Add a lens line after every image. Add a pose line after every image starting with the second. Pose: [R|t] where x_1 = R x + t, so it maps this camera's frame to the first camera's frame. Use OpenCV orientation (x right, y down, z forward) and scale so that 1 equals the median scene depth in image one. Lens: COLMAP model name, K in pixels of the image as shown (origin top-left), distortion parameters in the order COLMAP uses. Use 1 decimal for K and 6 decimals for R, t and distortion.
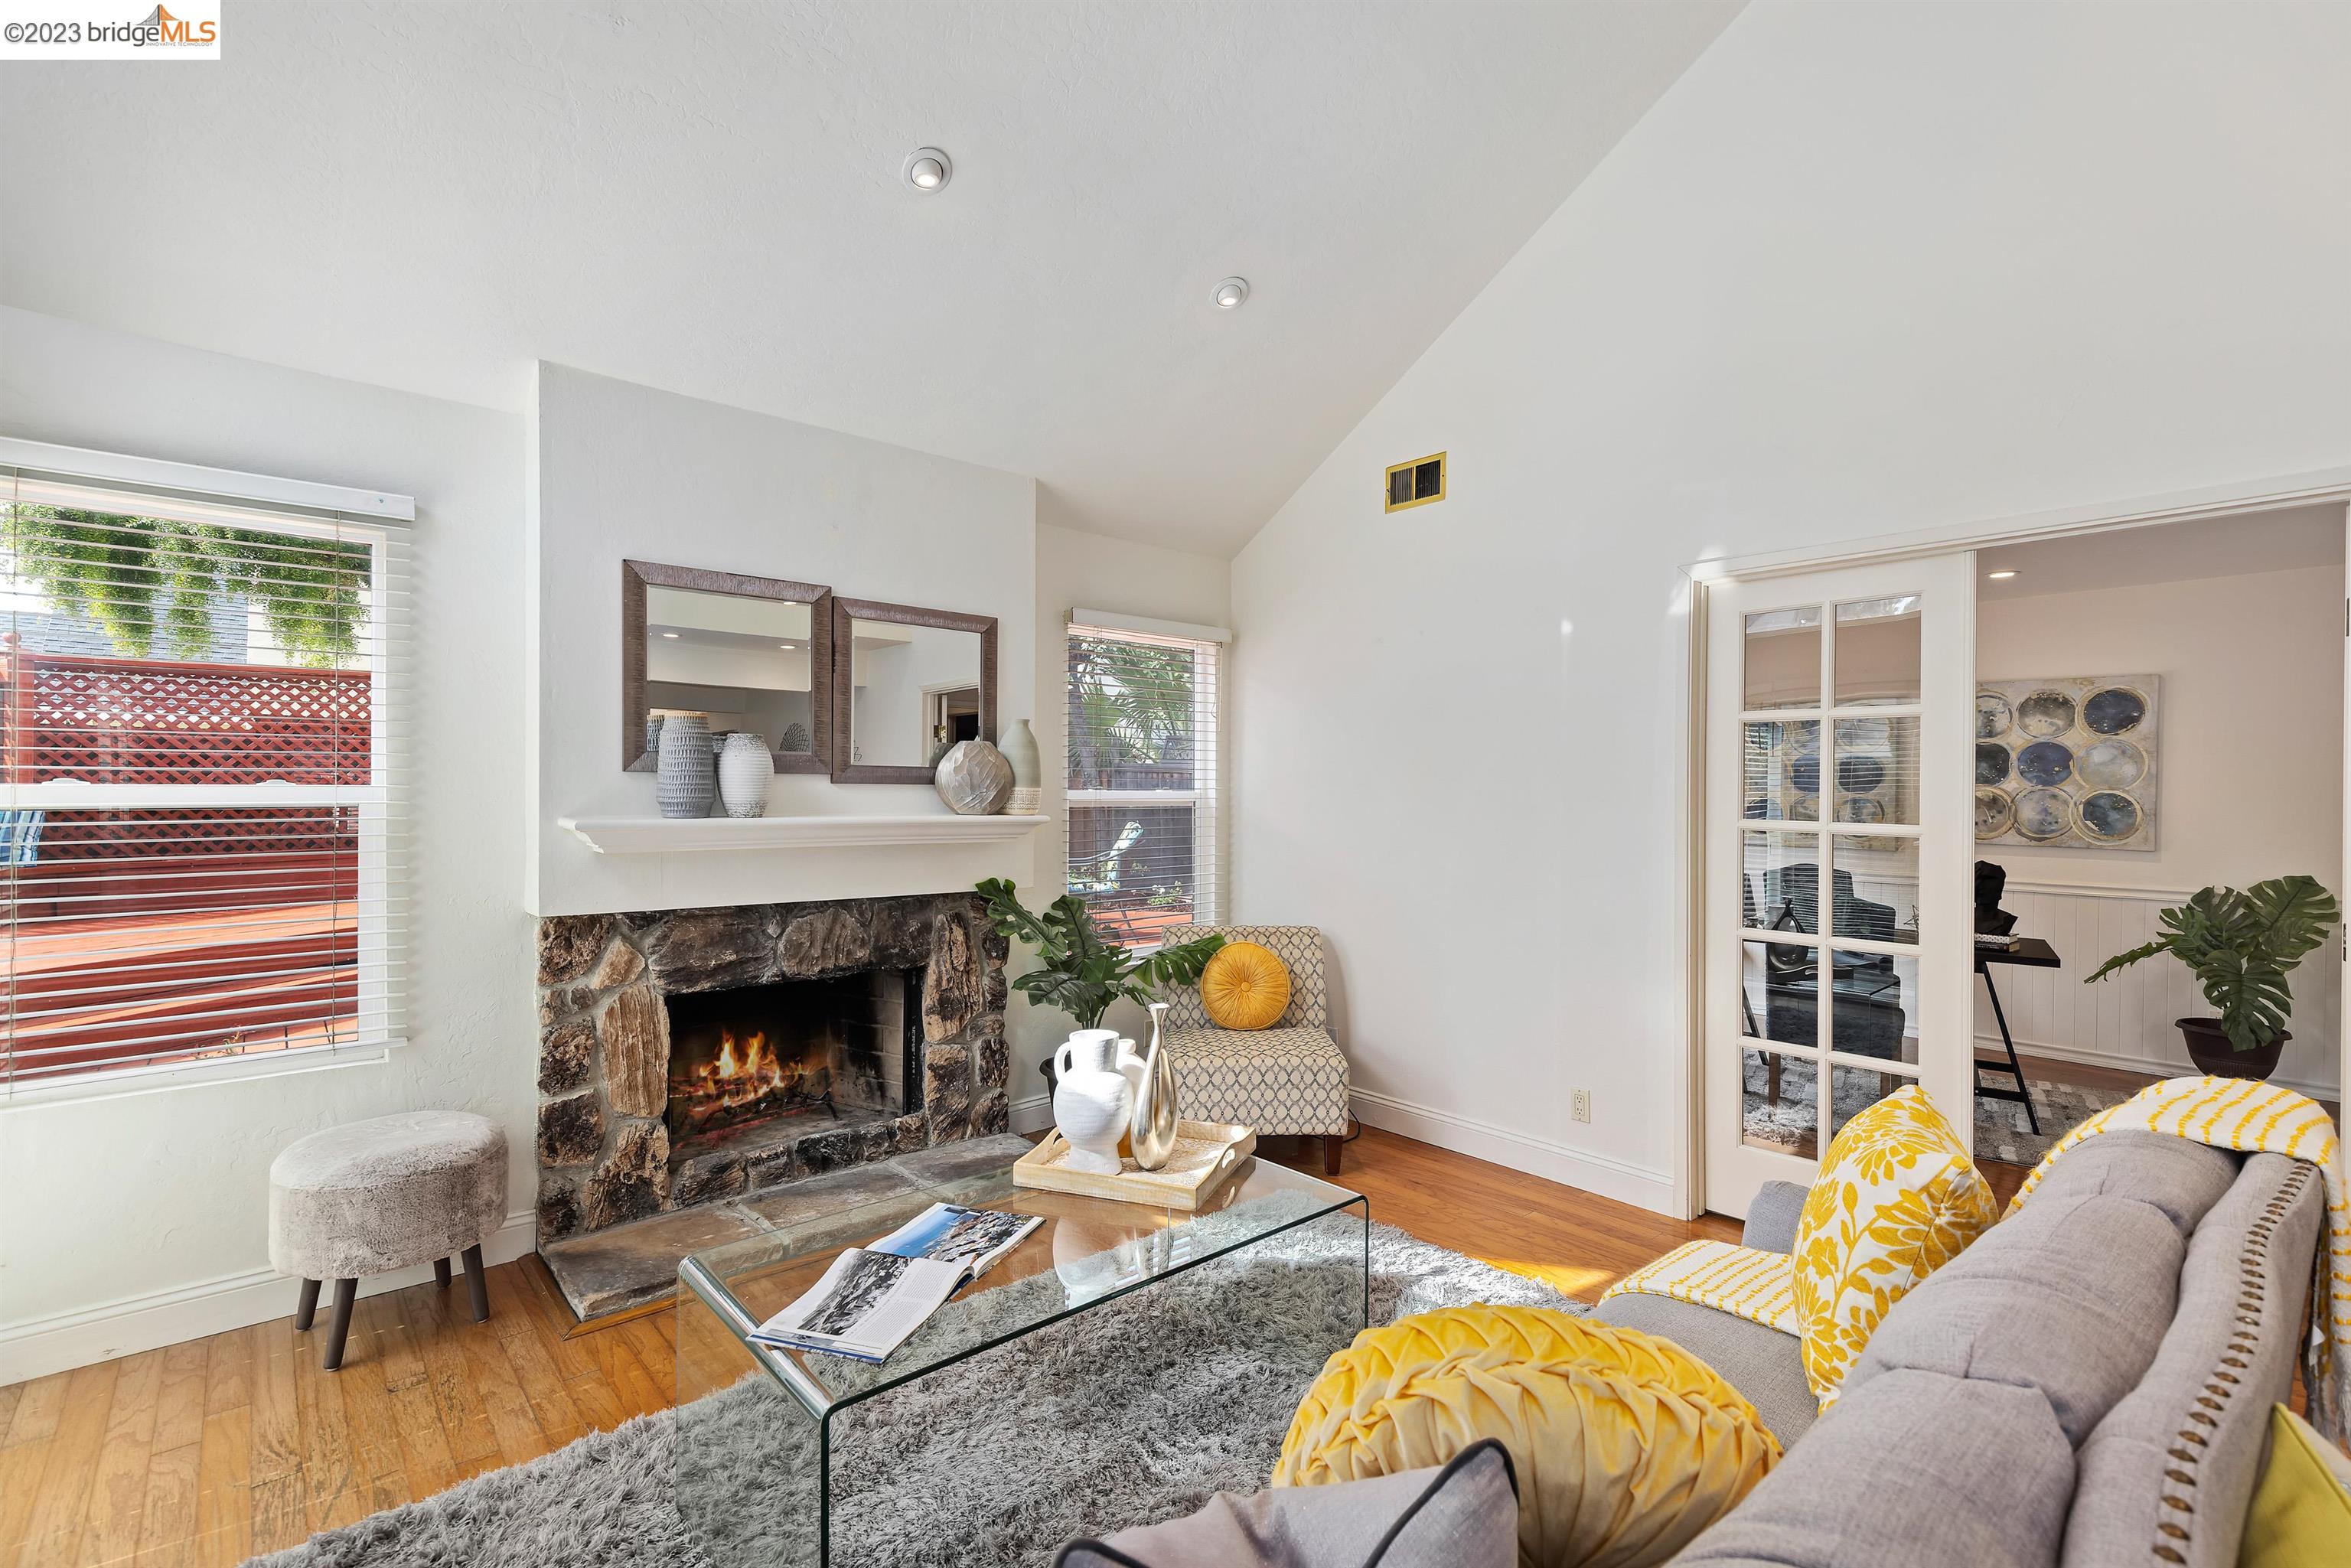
lens RADIAL K [[1067.9, 0, 1199.2], [0, 1067.9, 792.3], [0, 0, 1]] dist [0.001727, -0.001798]
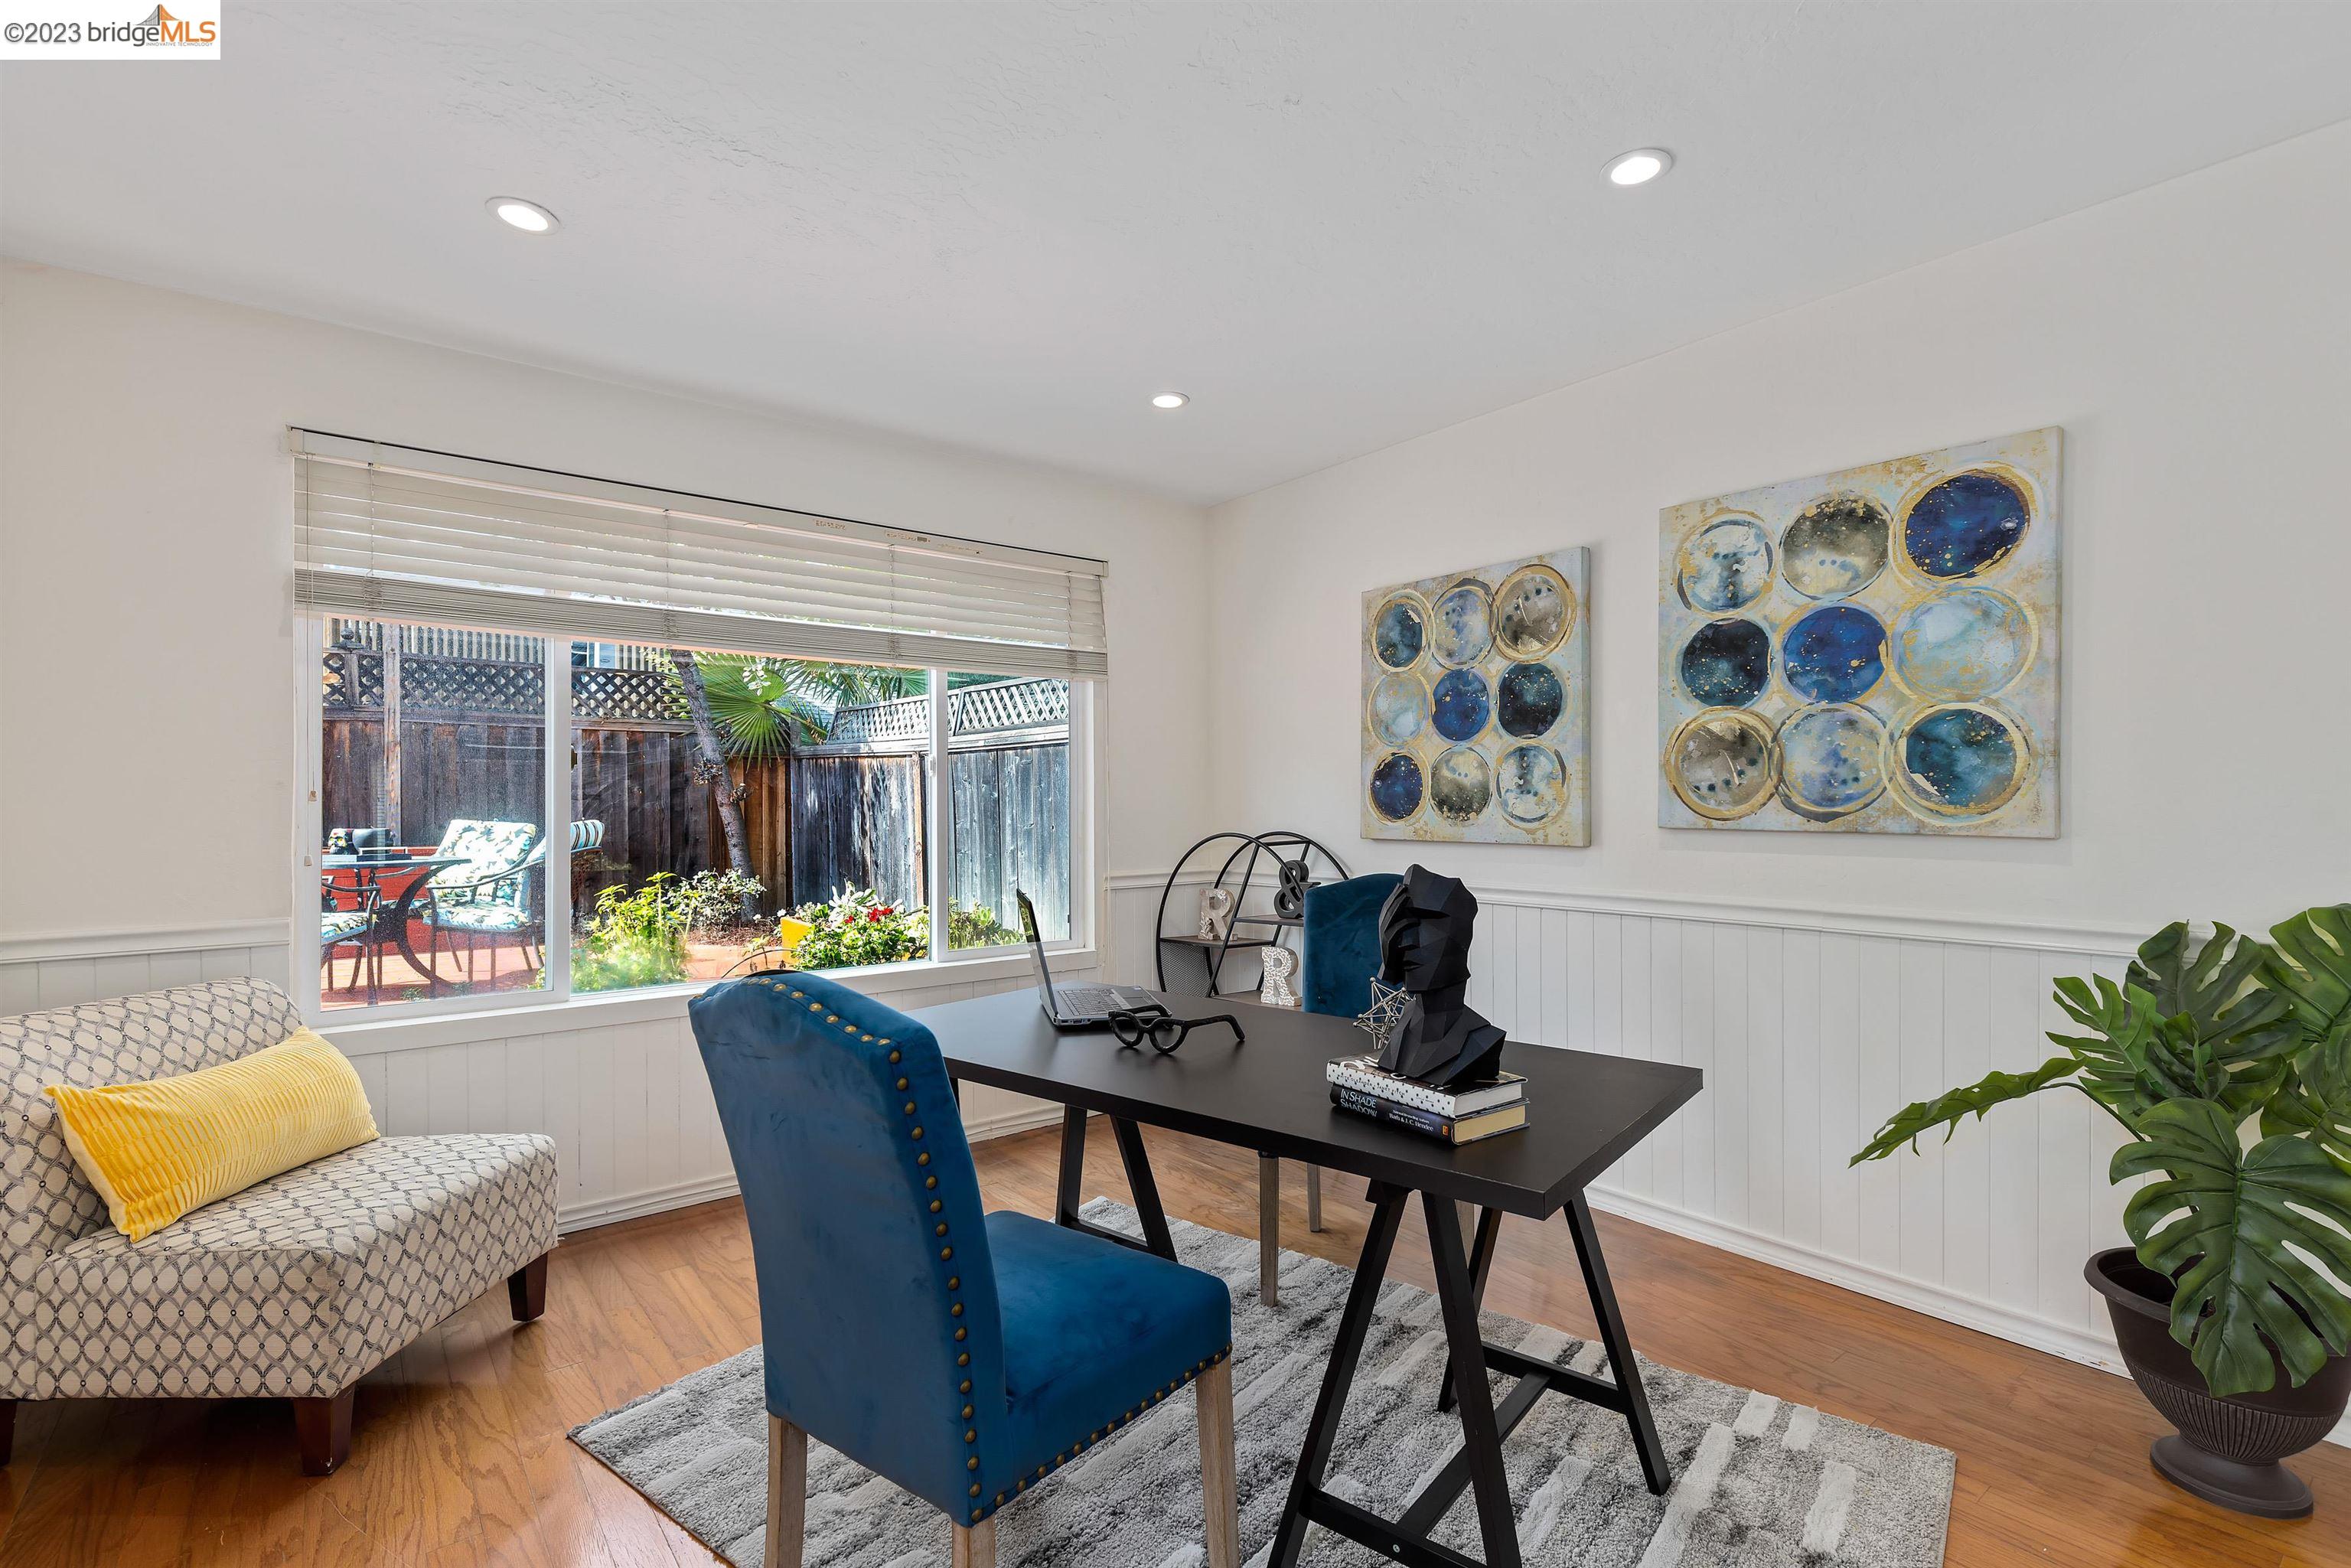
lens RADIAL K [[1067.9, 0, 1242.8], [0, 1067.9, 798.5], [0, 0, 1]] dist [0.001727, -0.001798]
pose [[0.998413, -0.017376, -0.053576, 0.579677], [0.017060, 0.999834, -0.006362, 0.035745], [0.053678, 0.005438, 0.998544, 0.542820]]
